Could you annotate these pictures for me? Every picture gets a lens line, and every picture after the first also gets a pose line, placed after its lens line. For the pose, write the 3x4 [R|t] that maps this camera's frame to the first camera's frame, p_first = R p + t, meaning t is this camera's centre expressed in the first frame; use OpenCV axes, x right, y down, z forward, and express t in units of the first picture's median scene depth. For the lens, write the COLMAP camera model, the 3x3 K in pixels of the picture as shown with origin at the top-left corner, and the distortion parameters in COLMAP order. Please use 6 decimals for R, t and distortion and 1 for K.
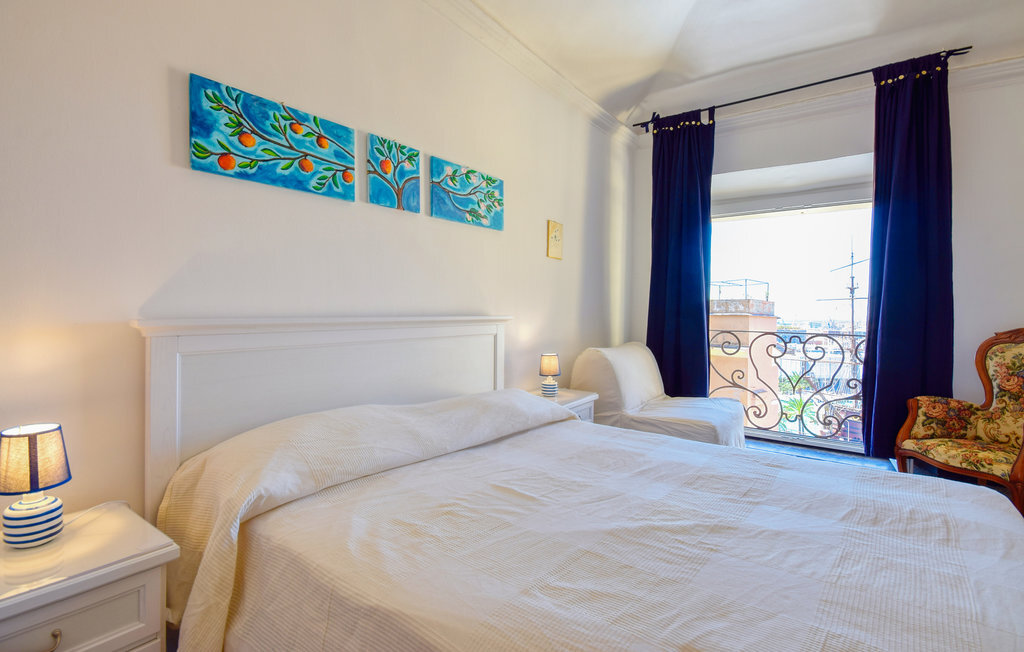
lens RADIAL K [[456.7, 0, 512.9], [0, 456.7, 314.5], [0, 0, 1]] dist [-0.000767, -0.000058]
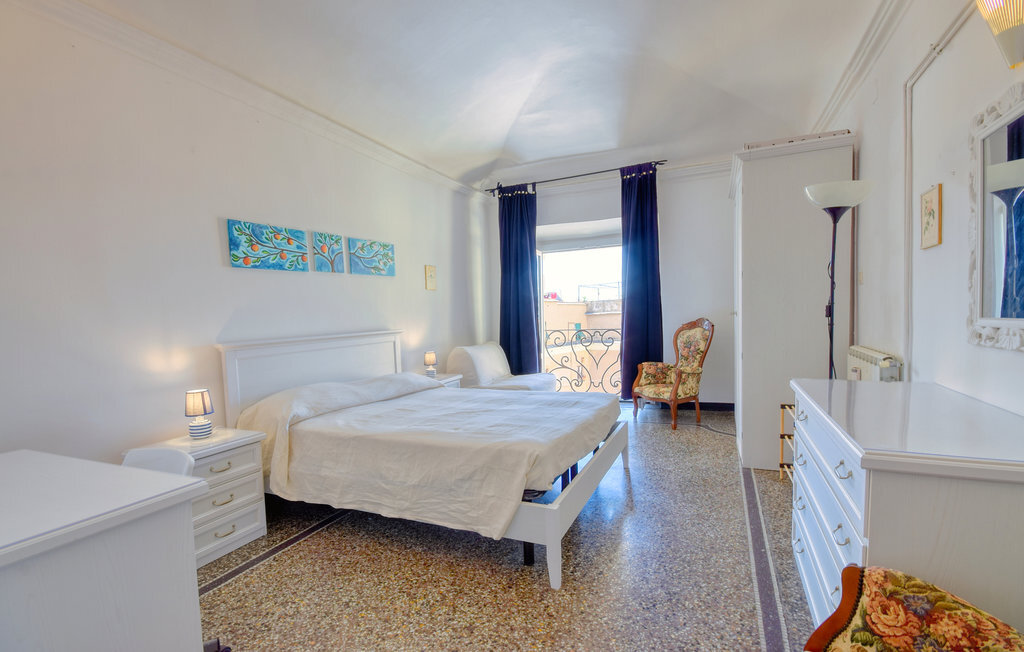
lens RADIAL K [[454.7, 0, 509.8], [0, 454.7, 337.5], [0, 0, 1]] dist [0.000027, 0.000044]
pose [[0.977049, -0.057044, 0.205232, 0.034770], [0.048757, 0.997787, 0.045215, -0.026049], [-0.207357, -0.034171, 0.977668, -0.735119]]
